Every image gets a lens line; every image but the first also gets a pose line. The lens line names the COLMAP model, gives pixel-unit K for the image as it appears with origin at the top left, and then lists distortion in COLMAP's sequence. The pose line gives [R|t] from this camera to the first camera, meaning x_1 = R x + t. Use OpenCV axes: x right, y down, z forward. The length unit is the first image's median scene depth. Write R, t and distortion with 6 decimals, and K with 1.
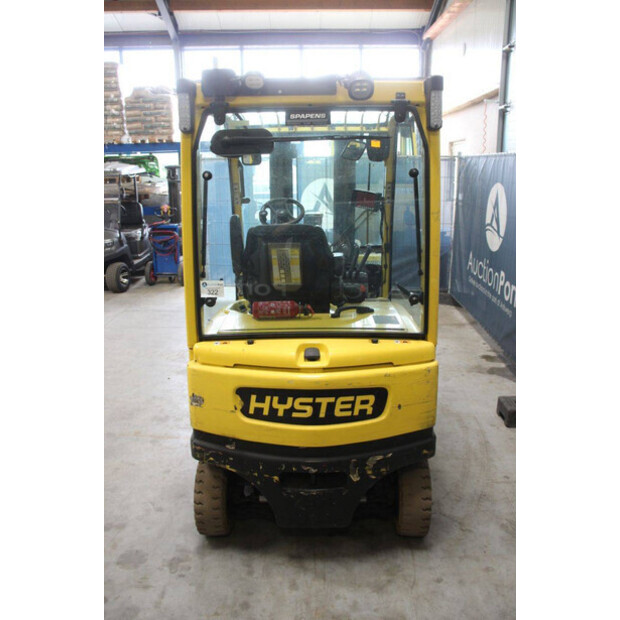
lens RADIAL K [[540.6, 0, 312.1], [0, 540.6, 307.8], [0, 0, 1]] dist [-0.144597, 0.144966]
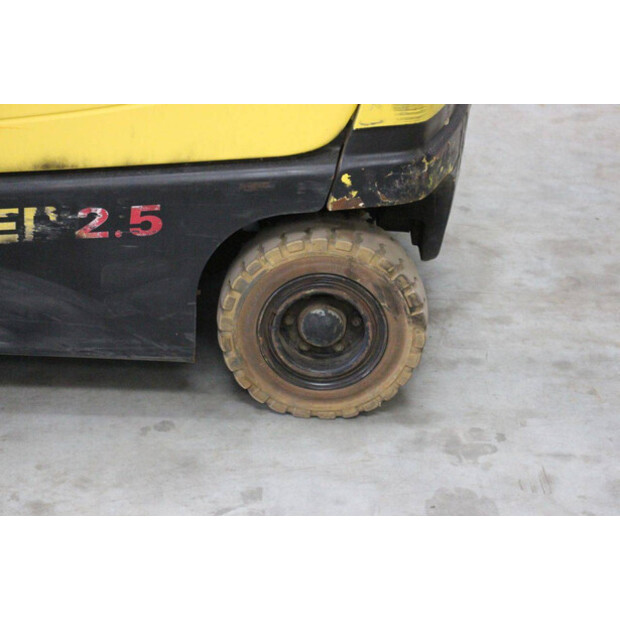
lens RADIAL K [[1459.7, 0, 310.8], [0, 1459.7, 308.1], [0, 0, 1]] dist [0.431518, 0.000000]
pose [[-0.000648, -0.453884, 0.891060, -1.360244], [0.209953, 0.871138, 0.443889, -0.179767], [-0.977711, 0.187369, 0.094730, 1.052746]]
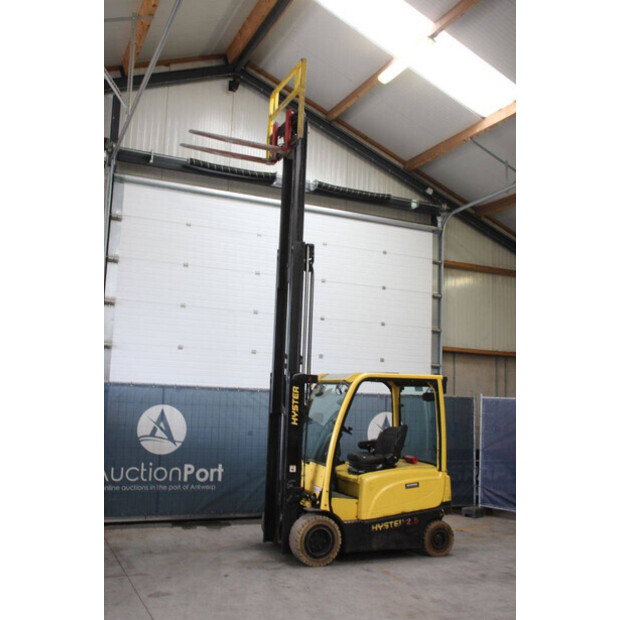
lens RADIAL K [[673.2, 0, 308.7], [0, 673.2, 310.1], [0, 0, 1]] dist [-0.024440, 0.000000]
pose [[-0.401156, 0.102921, 0.910209, -3.254533], [0.197858, 0.979946, -0.023604, -0.812035], [-0.894386, 0.170624, -0.413476, 3.008037]]
